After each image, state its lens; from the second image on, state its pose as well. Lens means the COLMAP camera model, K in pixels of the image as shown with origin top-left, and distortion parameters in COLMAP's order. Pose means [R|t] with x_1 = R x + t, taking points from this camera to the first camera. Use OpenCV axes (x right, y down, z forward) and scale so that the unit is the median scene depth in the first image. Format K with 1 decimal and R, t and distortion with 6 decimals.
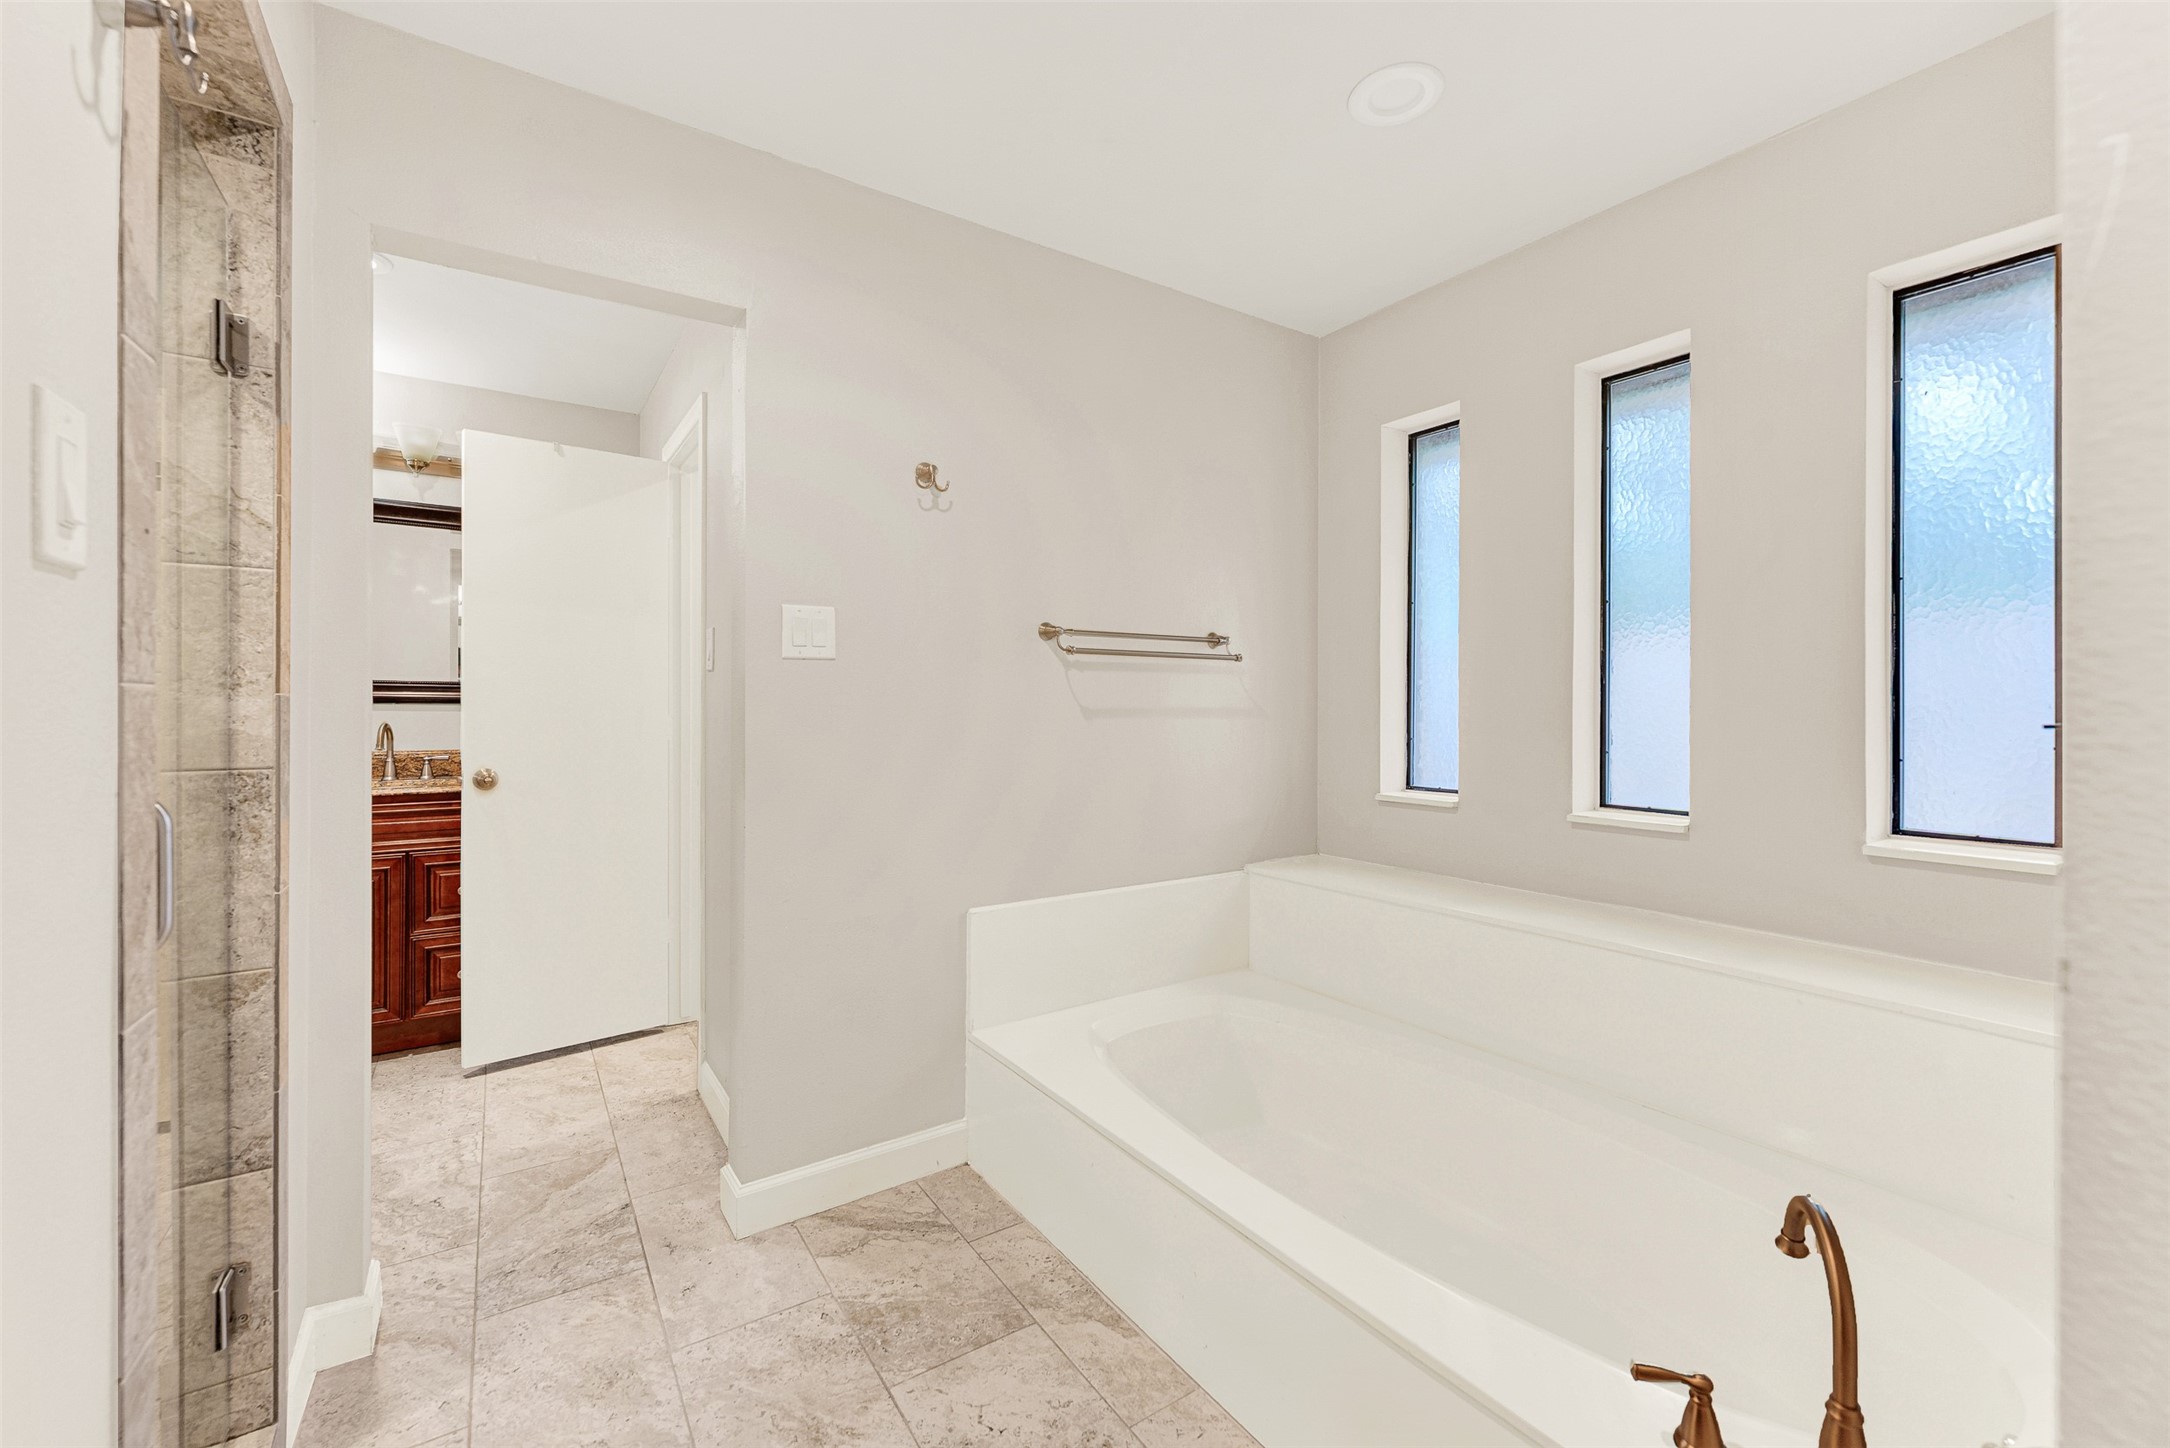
lens RADIAL K [[892.6, 0, 1084.0], [0, 892.6, 674.6], [0, 0, 1]] dist [-0.001182, 0.000117]
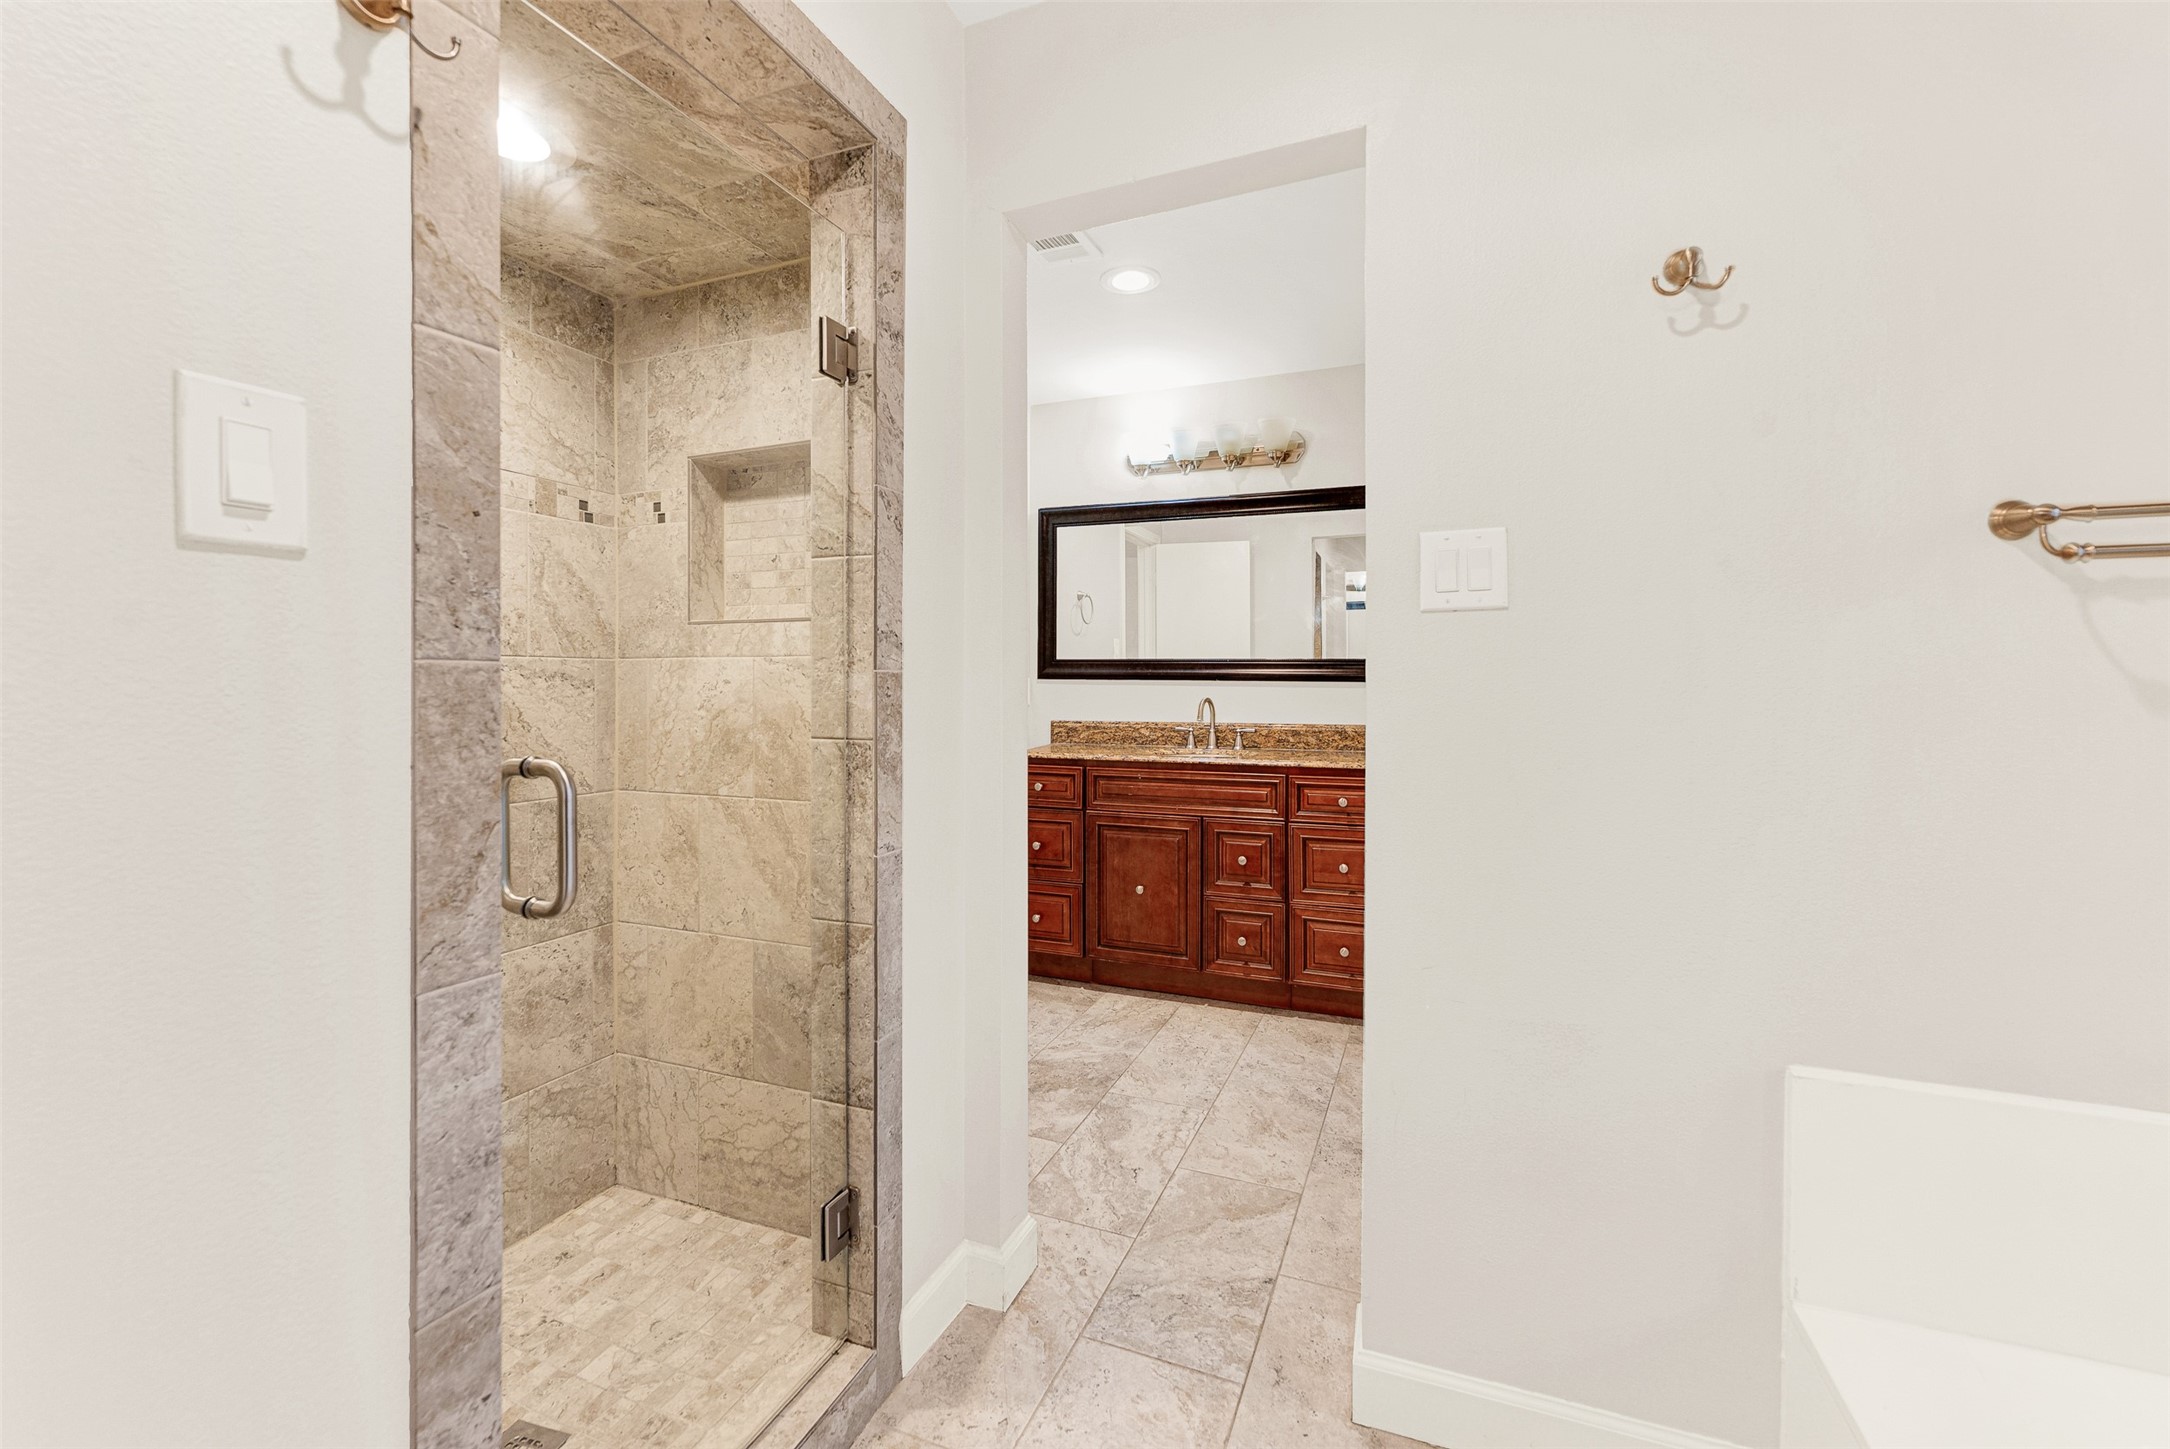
lens RADIAL K [[892.6, 0, 1084.0], [0, 892.6, 675.1], [0, 0, 1]] dist [-0.001182, 0.000117]
pose [[0.561514, -0.007103, -0.827437, 0.122157], [0.030042, 0.999479, 0.011807, 0.021469], [0.826922, -0.031487, 0.561435, 0.594929]]
